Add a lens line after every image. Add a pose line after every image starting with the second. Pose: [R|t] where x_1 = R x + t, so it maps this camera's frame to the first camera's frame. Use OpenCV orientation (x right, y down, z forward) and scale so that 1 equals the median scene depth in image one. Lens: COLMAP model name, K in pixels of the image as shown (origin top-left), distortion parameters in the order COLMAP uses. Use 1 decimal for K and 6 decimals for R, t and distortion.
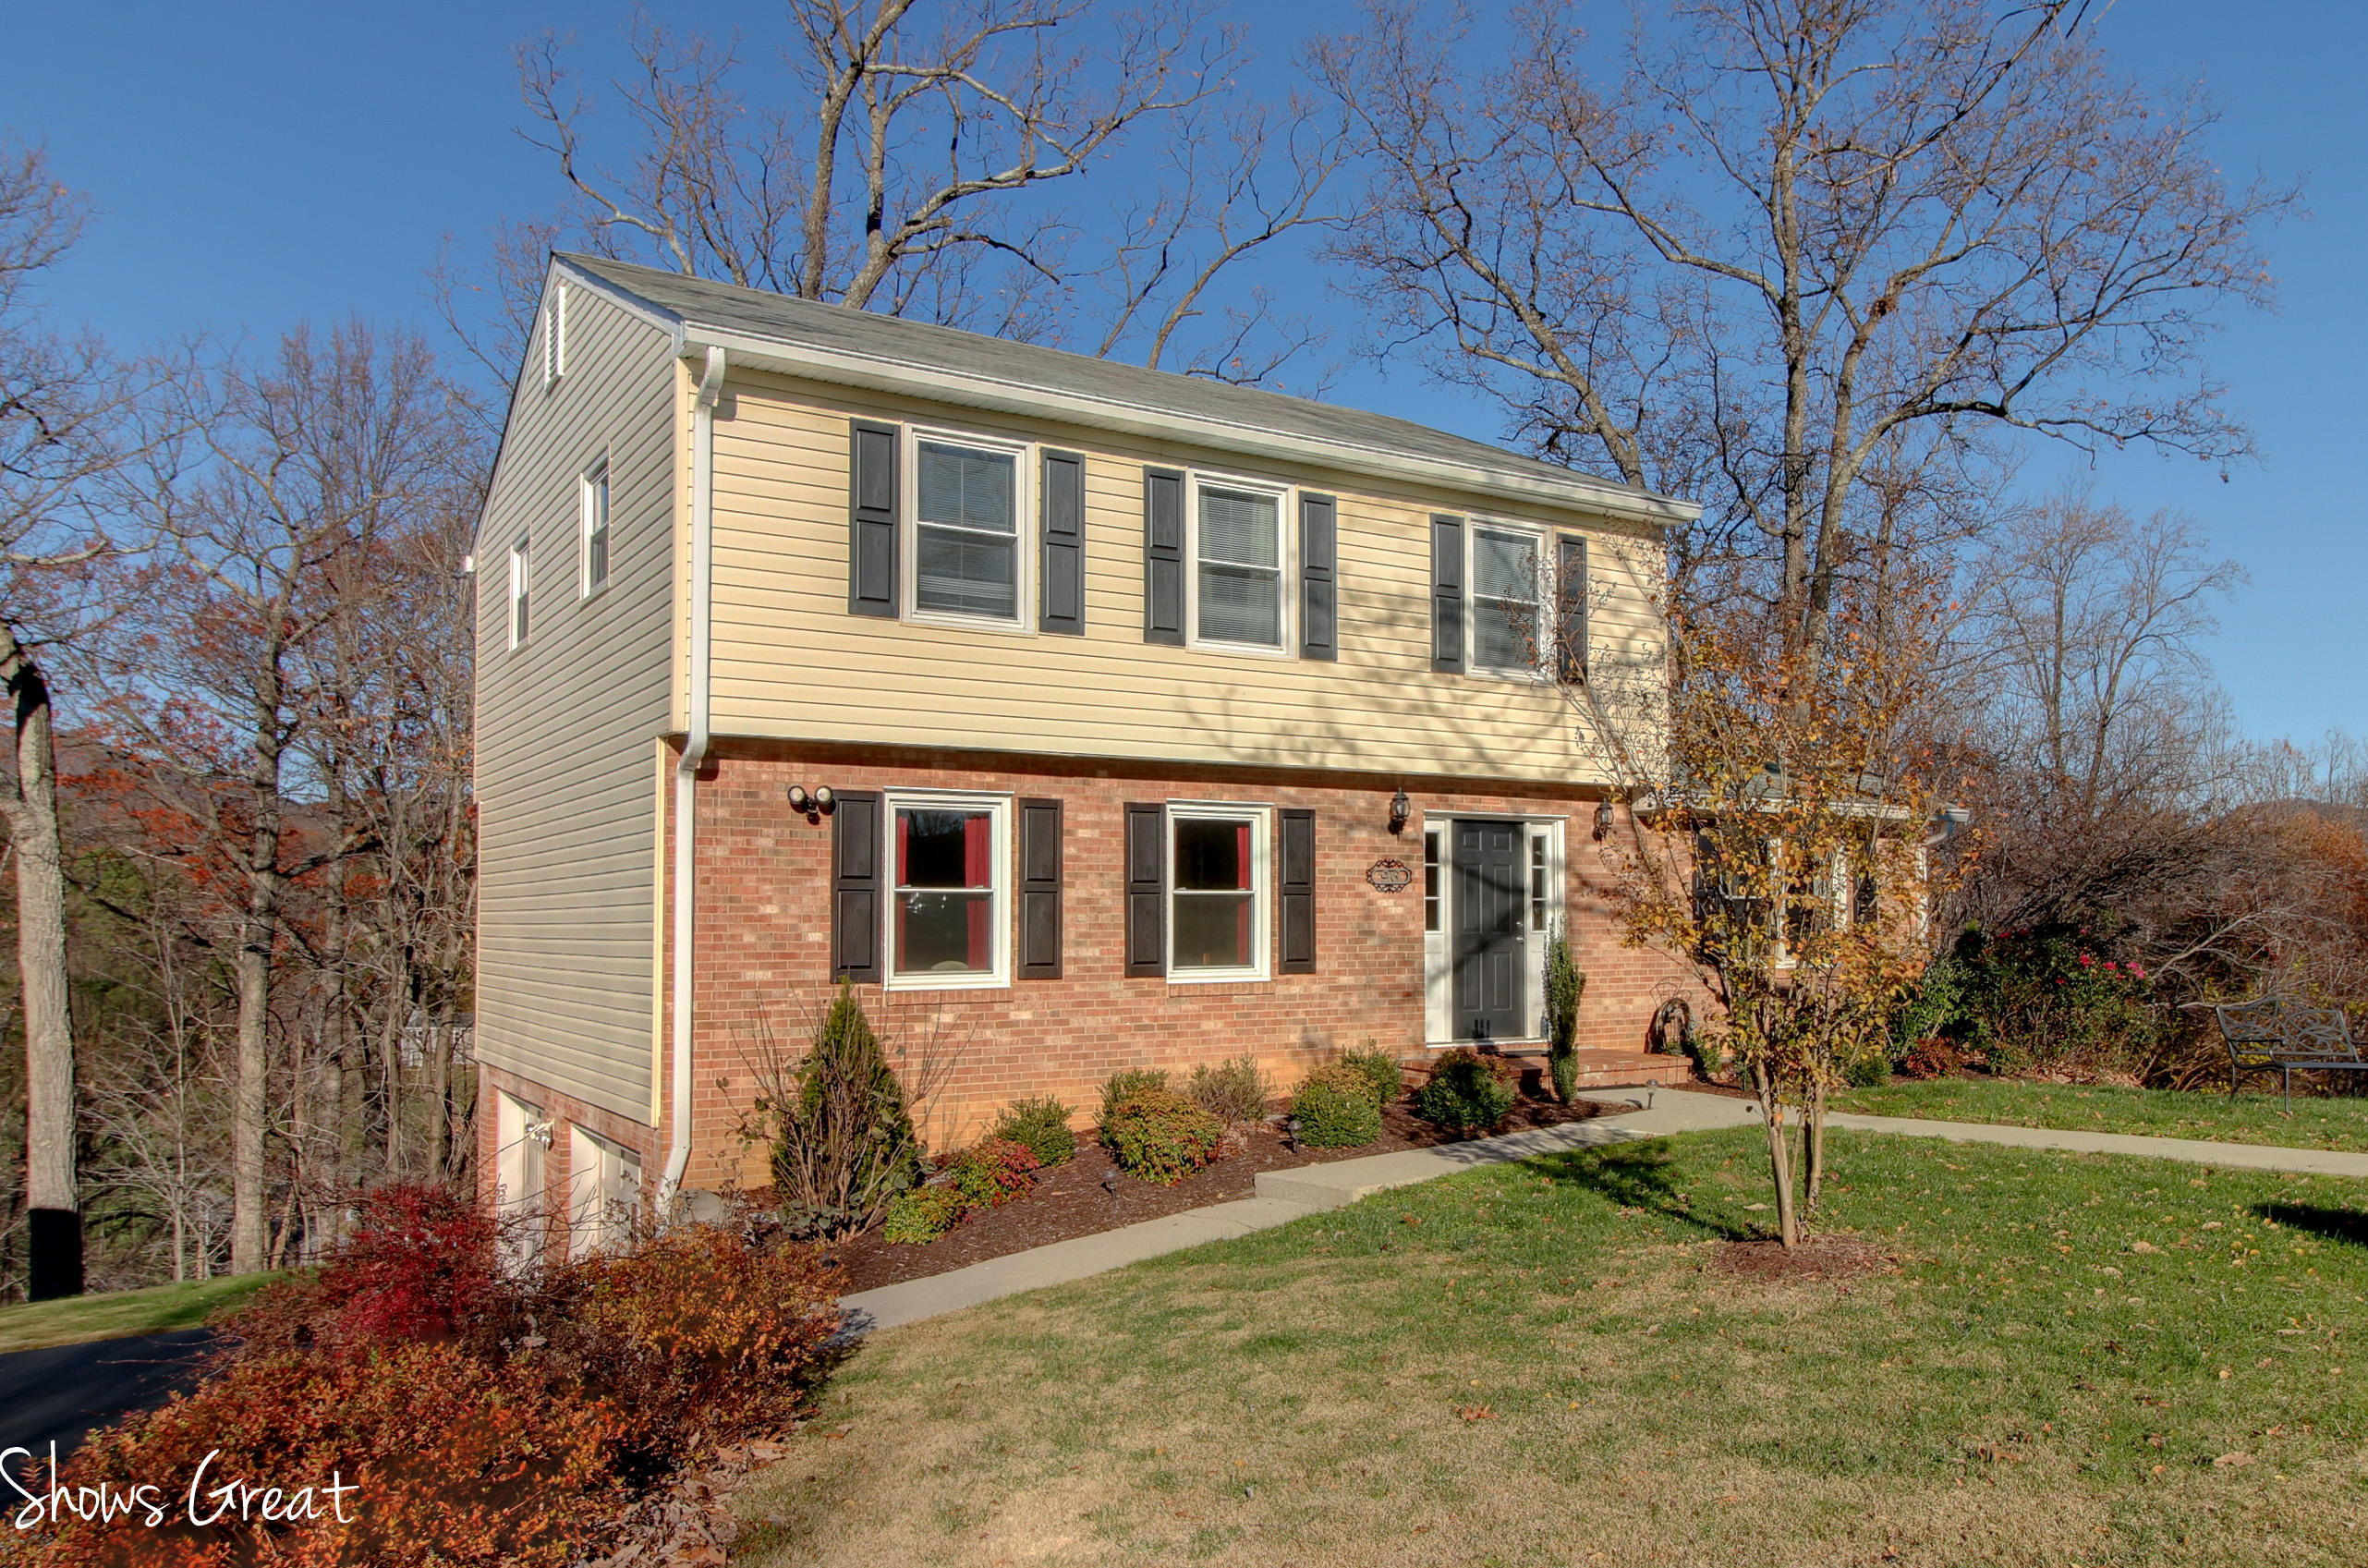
lens RADIAL K [[1475.3, 0, 1198.3], [0, 1475.3, 848.6], [0, 0, 1]] dist [0.000062, -0.001868]
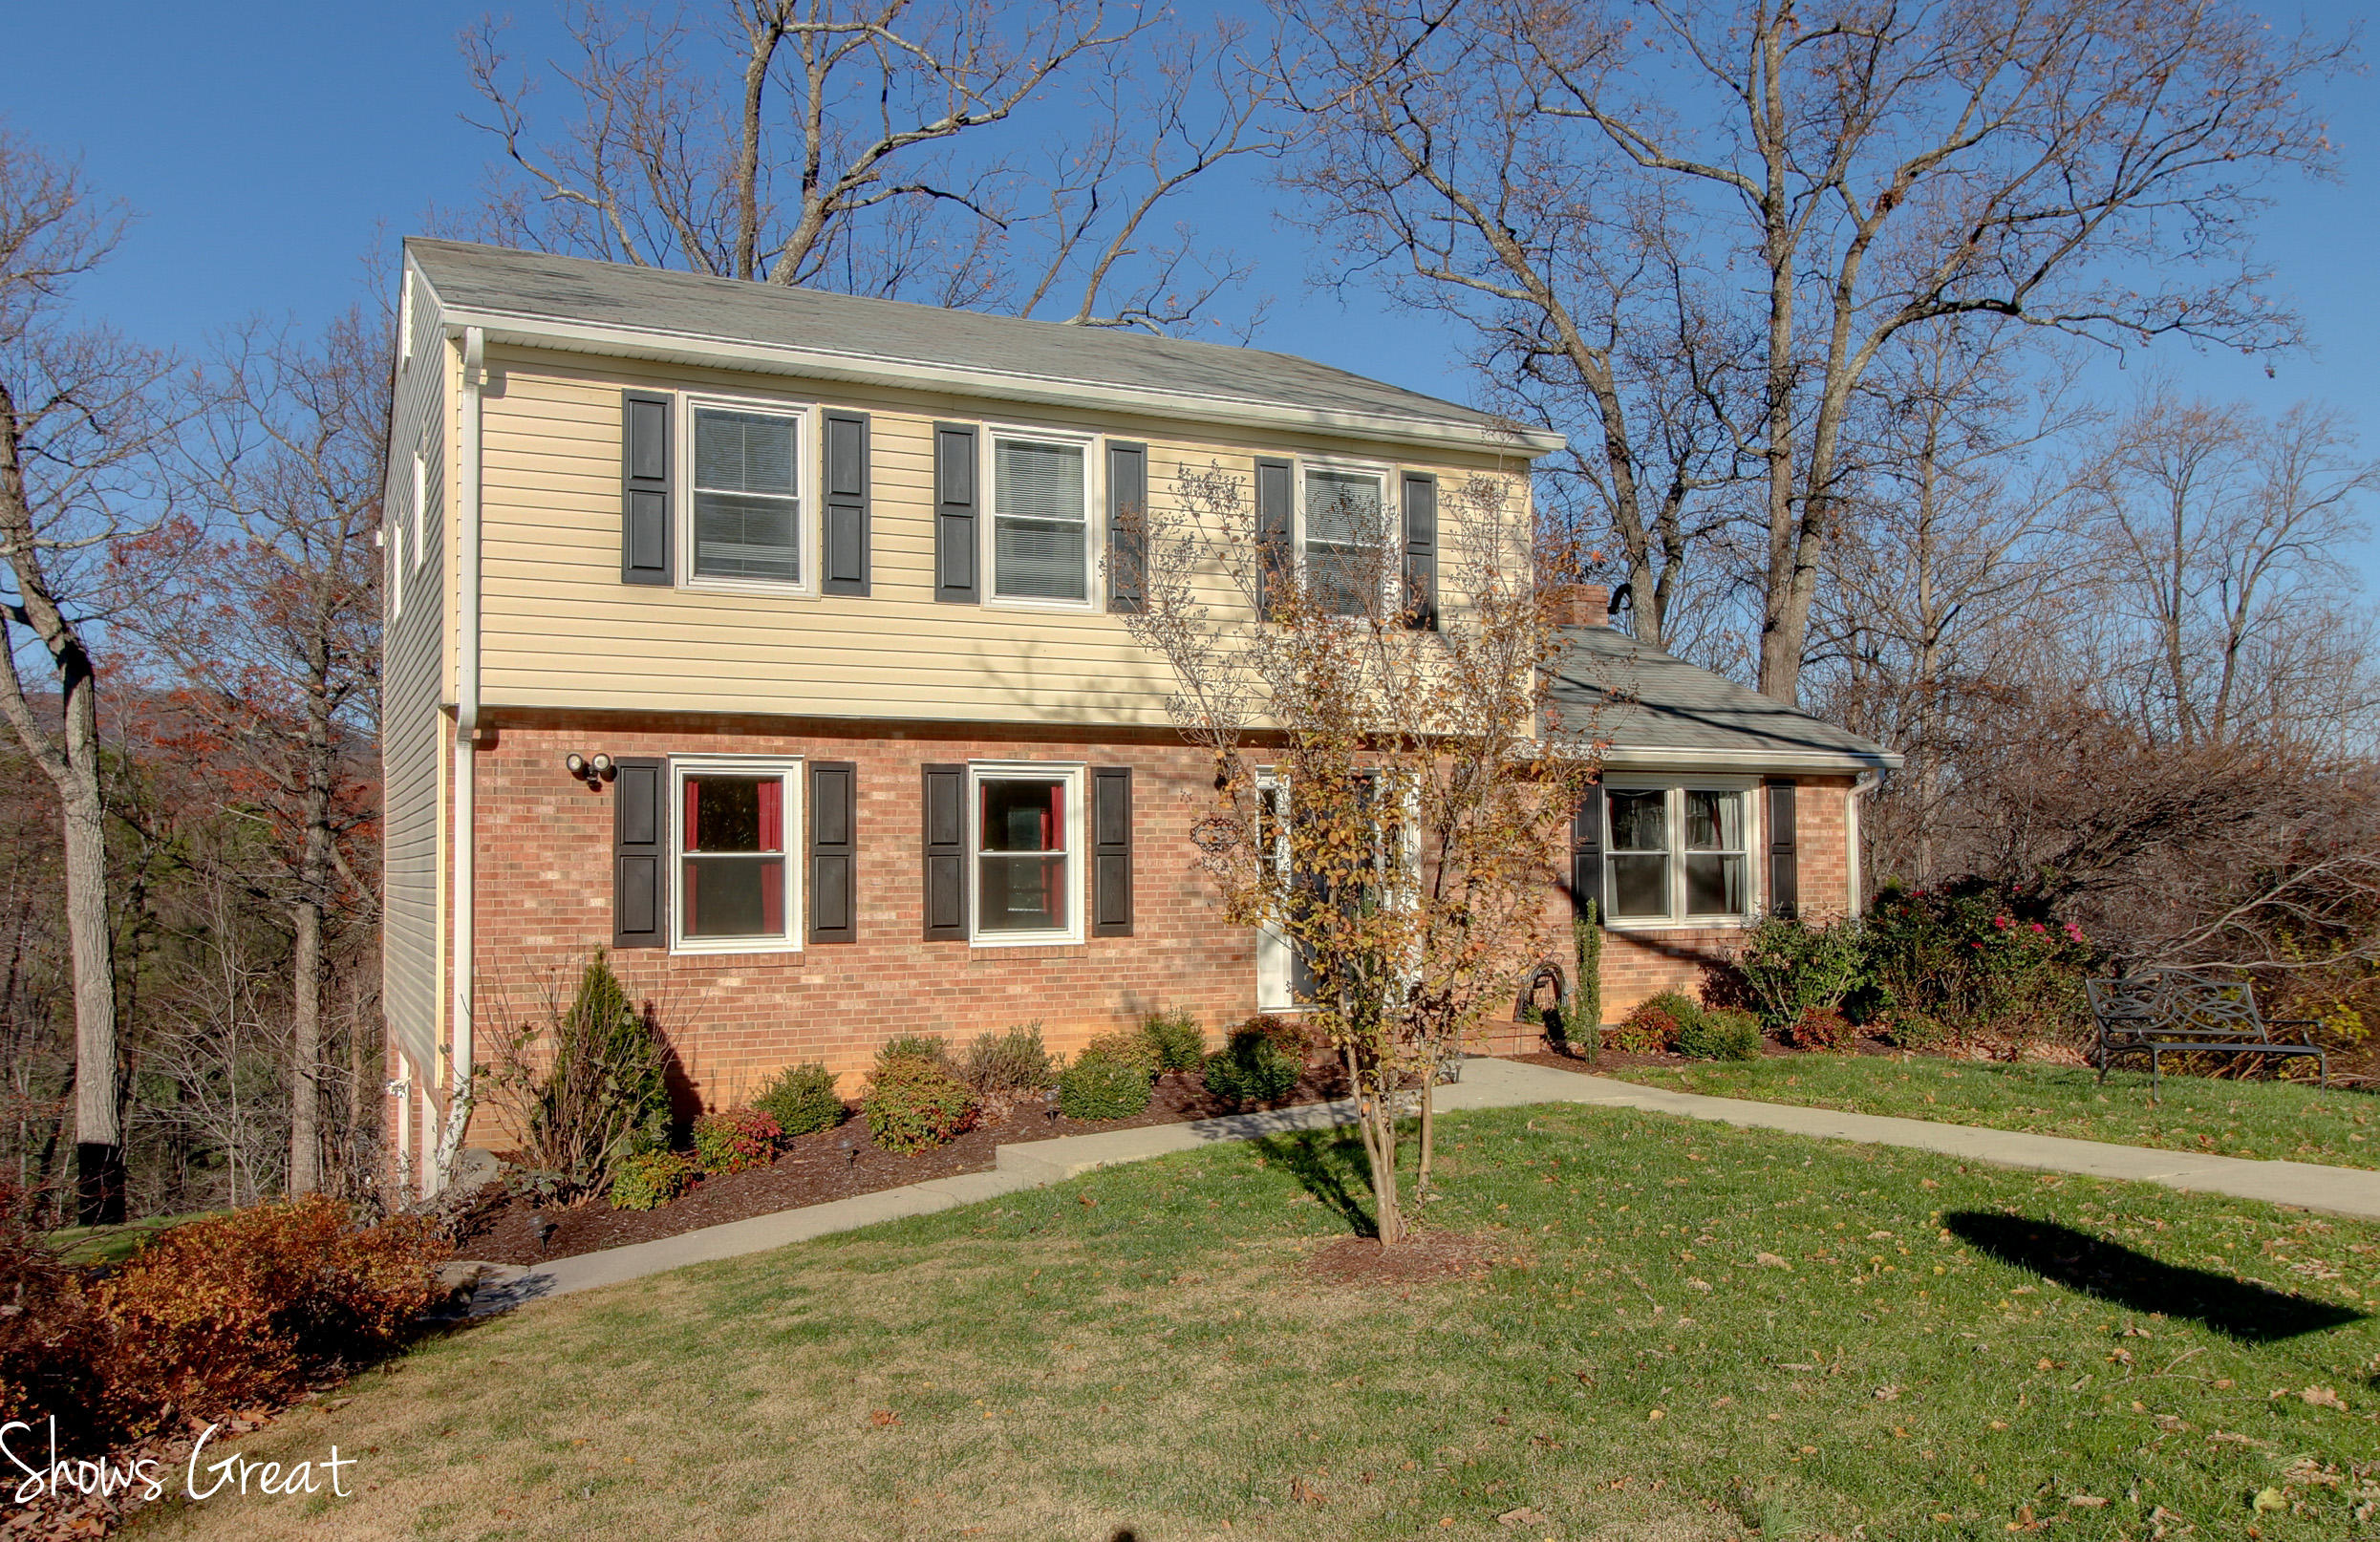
lens RADIAL K [[1498.9, 0, 1038.1], [0, 1498.9, 801.8], [0, 0, 1]] dist [0.001591, -0.004206]
pose [[0.991060, -0.010191, -0.133026, 0.156524], [0.010796, 0.999934, 0.003827, -0.008700], [0.132978, -0.005229, 0.991105, 0.016042]]
